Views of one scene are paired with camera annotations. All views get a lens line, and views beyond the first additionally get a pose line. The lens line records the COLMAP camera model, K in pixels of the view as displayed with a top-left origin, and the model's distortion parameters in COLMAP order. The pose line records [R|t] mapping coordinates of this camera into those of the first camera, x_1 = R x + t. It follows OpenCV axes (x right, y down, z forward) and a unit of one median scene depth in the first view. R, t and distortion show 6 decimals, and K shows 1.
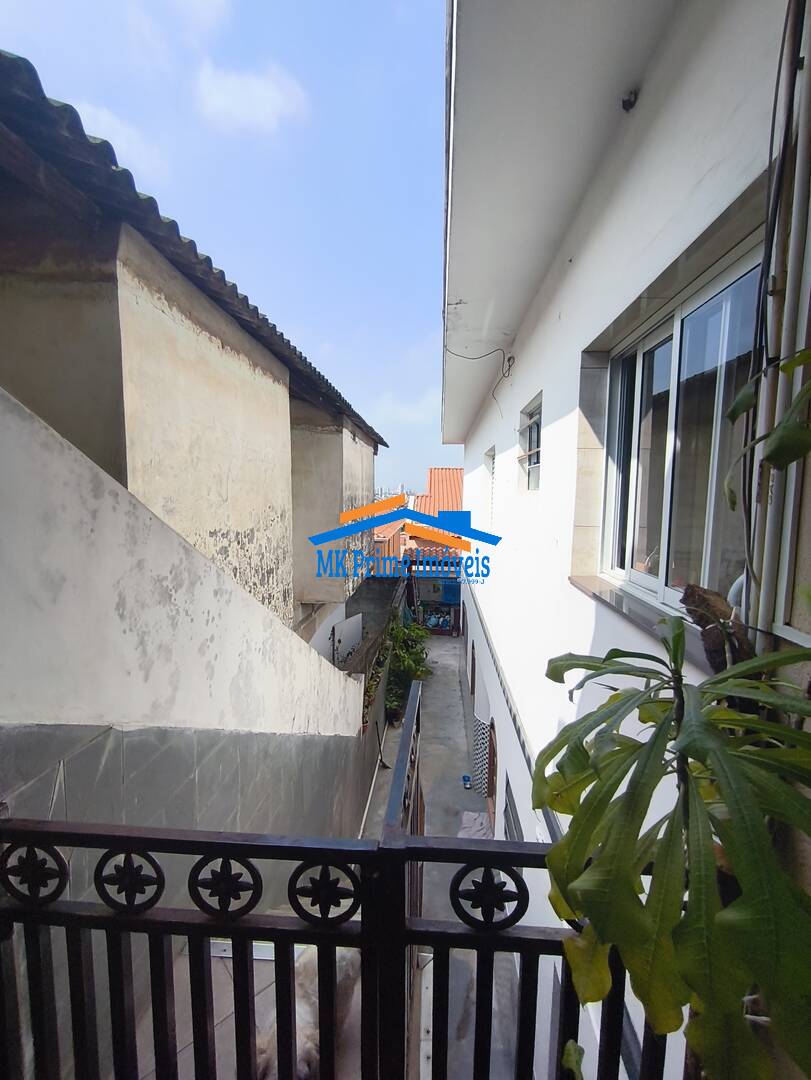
lens RADIAL K [[466.6, 0, 405.5], [0, 466.6, 540.0], [0, 0, 1]] dist [-0.000208, -0.000114]
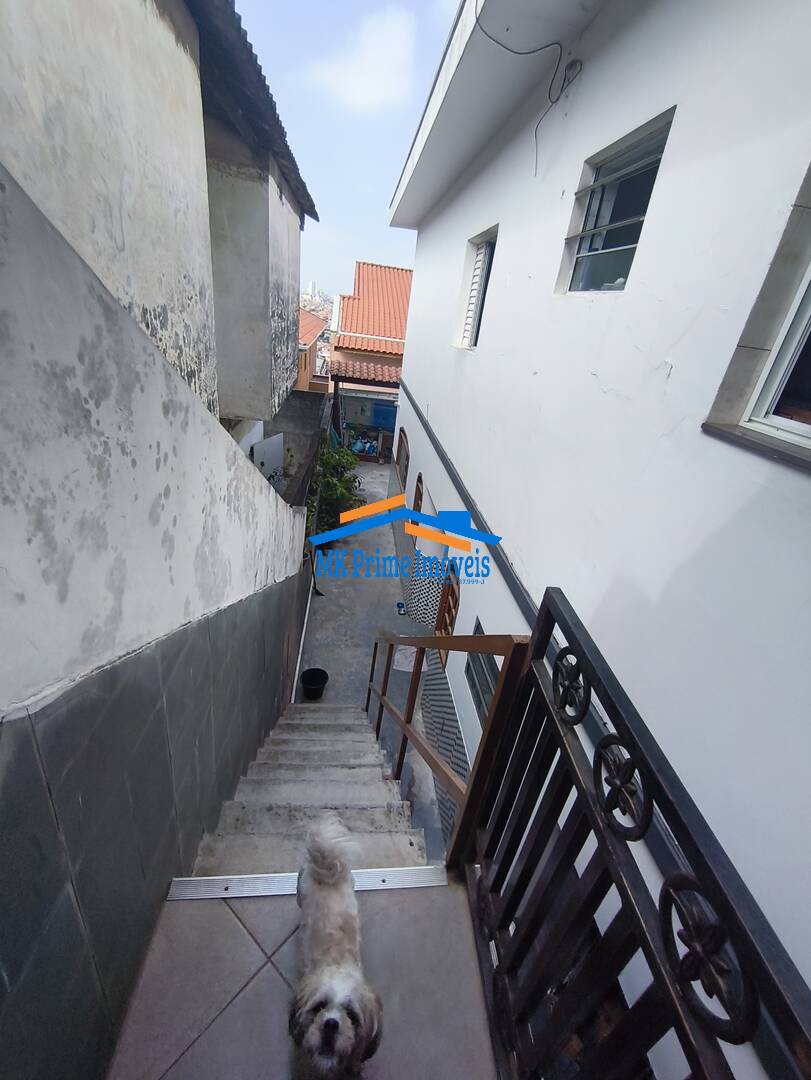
lens RADIAL K [[469.3, 0, 405.3], [0, 469.3, 536.6], [0, 0, 1]] dist [0.001212, -0.000427]
pose [[0.979898, 0.023919, 0.198061, -0.130983], [-0.093500, 0.932062, 0.350027, 0.019519], [-0.176233, -0.361509, 0.915561, 0.220867]]
